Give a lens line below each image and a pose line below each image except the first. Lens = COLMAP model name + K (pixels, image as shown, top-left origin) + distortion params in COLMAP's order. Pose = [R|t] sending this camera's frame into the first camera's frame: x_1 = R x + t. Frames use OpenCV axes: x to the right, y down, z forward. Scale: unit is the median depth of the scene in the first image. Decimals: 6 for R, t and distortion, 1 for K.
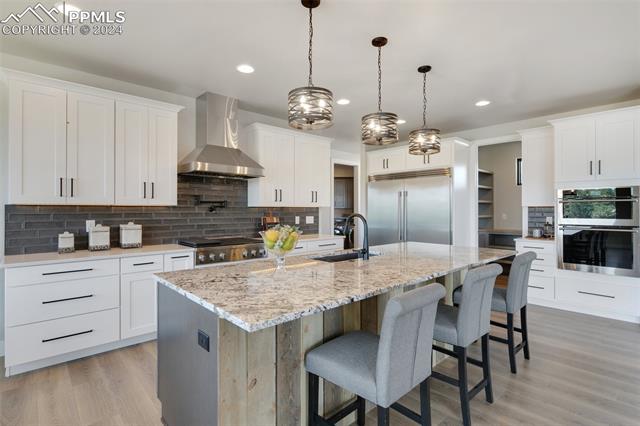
lens RADIAL K [[318.5, 0, 321.0], [0, 318.5, 209.8], [0, 0, 1]] dist [-0.001066, -0.000129]
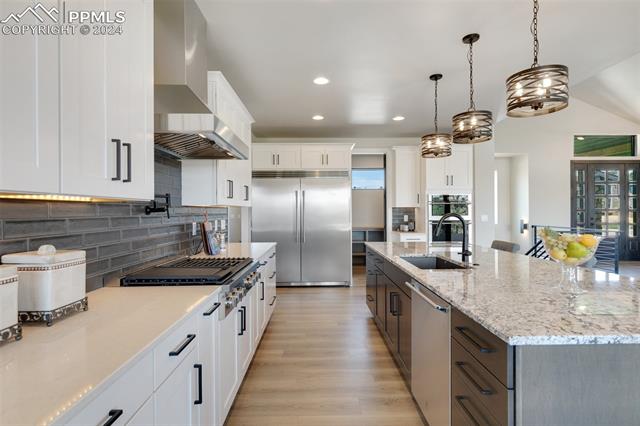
lens RADIAL K [[318.5, 0, 320.1], [0, 318.5, 210.7], [0, 0, 1]] dist [-0.001066, -0.000129]
pose [[0.670930, -0.002374, 0.741517, -0.486073], [0.000114, 0.999995, 0.003099, -0.000873], [-0.741521, -0.001995, 0.670927, 0.395314]]
